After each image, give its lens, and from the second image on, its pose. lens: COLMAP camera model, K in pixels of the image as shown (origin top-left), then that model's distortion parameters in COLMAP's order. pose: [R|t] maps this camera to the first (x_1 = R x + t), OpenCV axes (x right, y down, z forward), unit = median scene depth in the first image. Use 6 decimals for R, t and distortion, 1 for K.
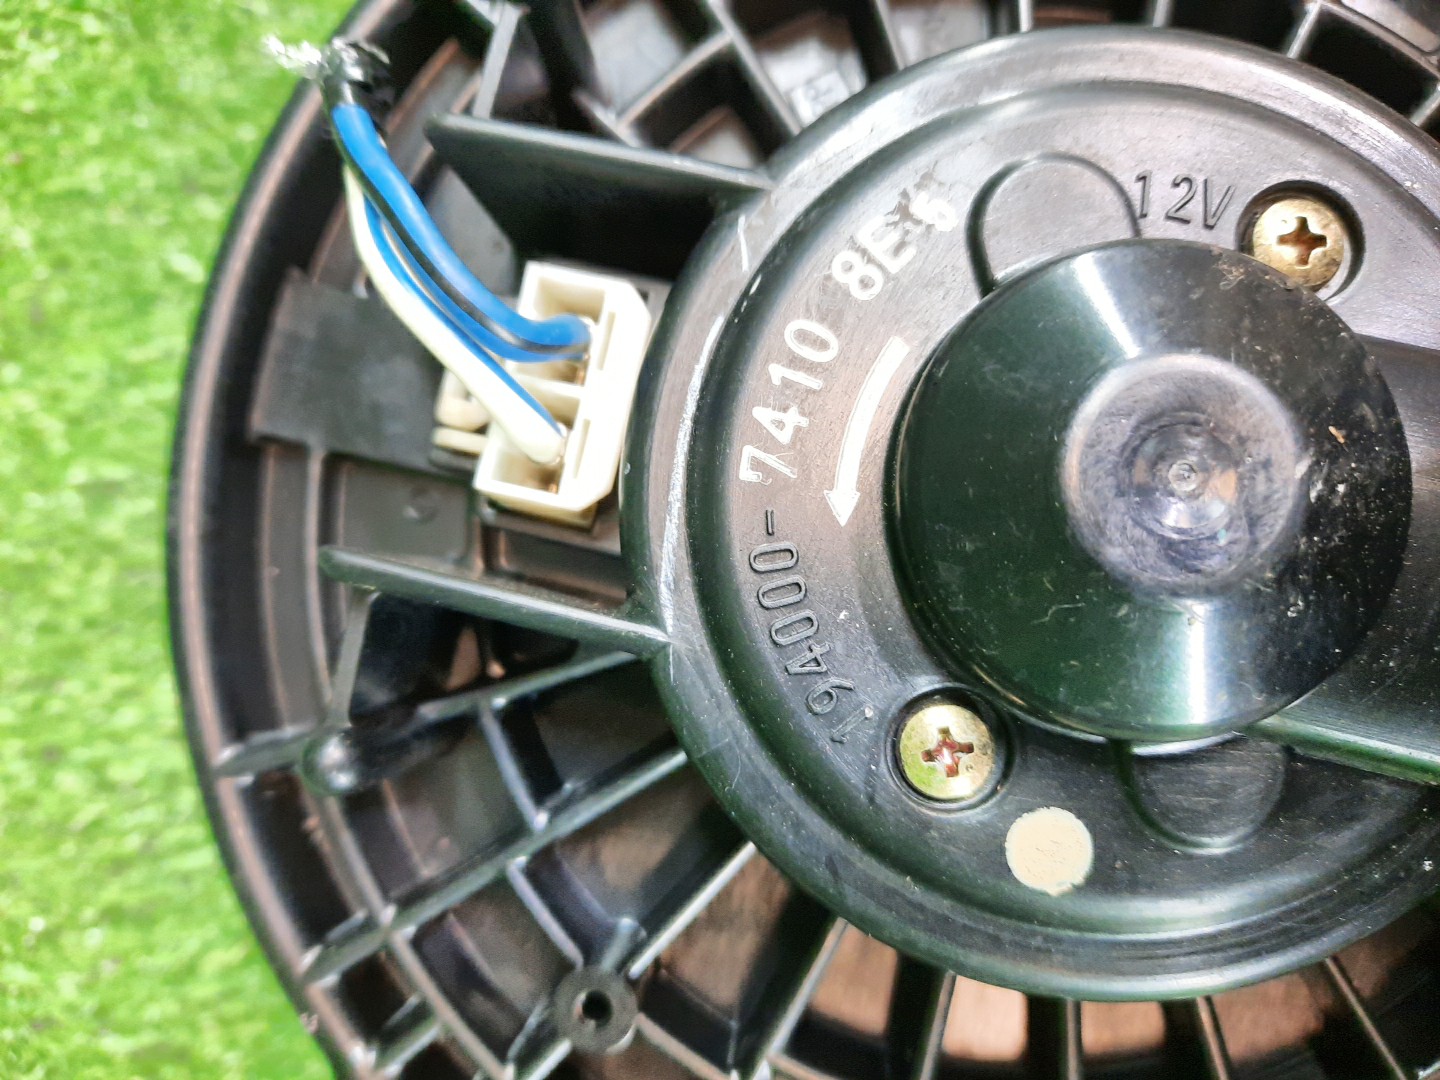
lens RADIAL K [[1161.8, 0, 719.6], [0, 1161.8, 532.9], [0, 0, 1]] dist [-0.060579, 0.016863]
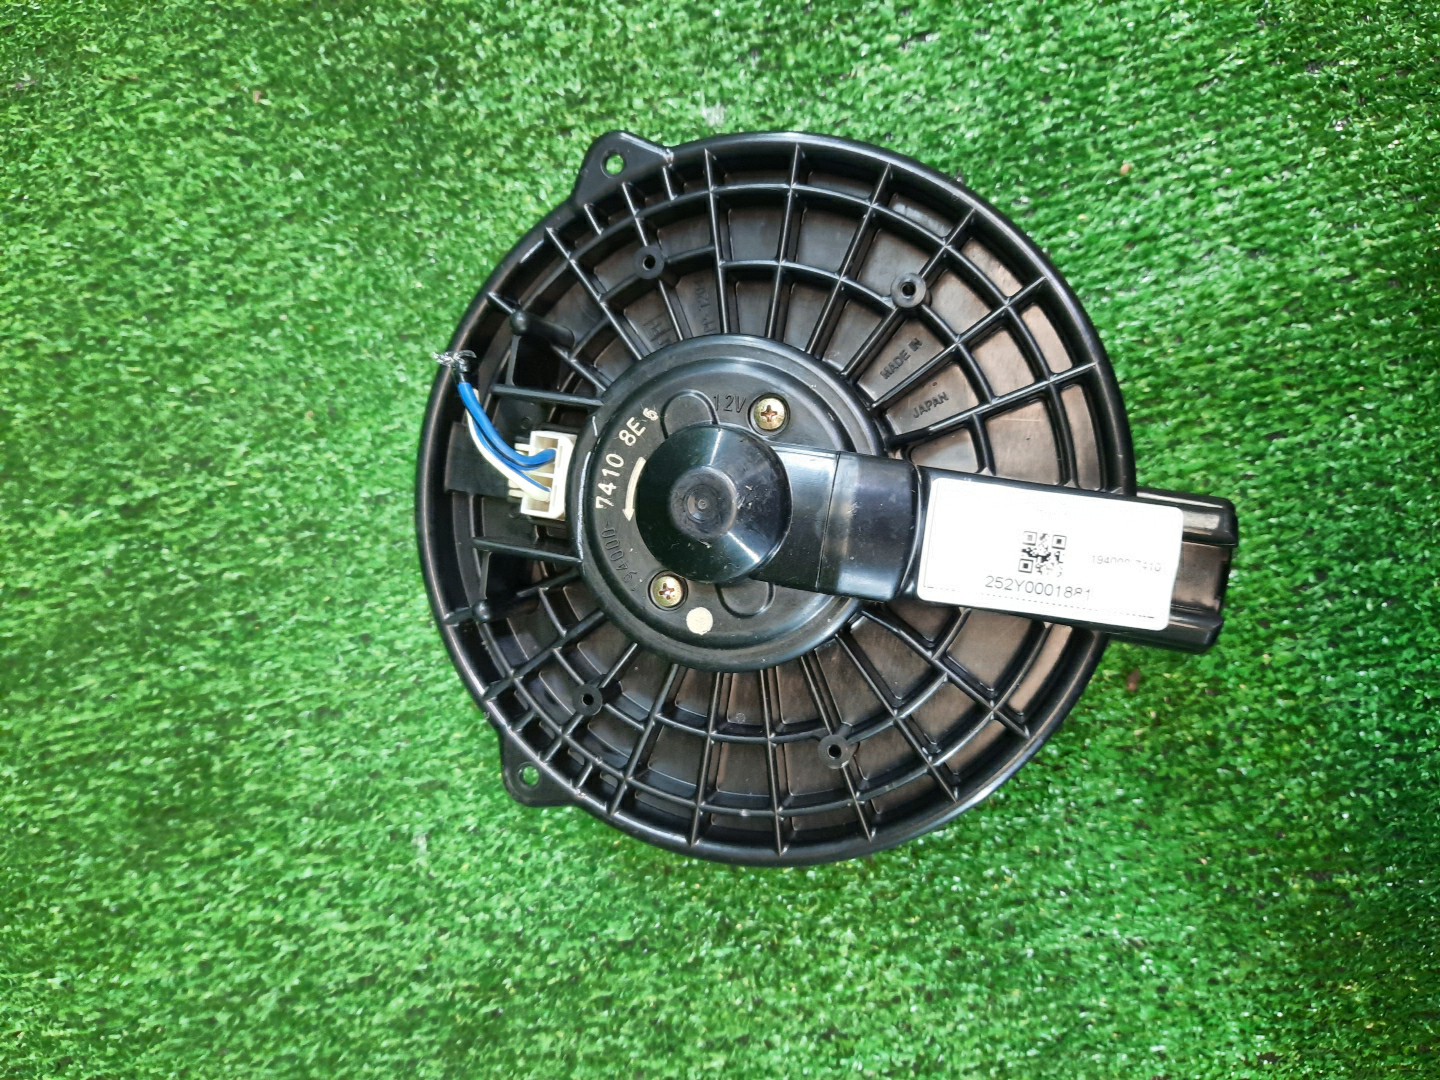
lens RADIAL K [[1058.0, 0, 714.1], [0, 1058.0, 542.1], [0, 0, 1]] dist [0.009743, -0.036594]
pose [[0.984223, -0.070776, -0.162162, 0.566479], [0.083789, 0.993668, 0.074855, -0.102512], [0.155838, -0.087261, 0.983921, -1.254242]]
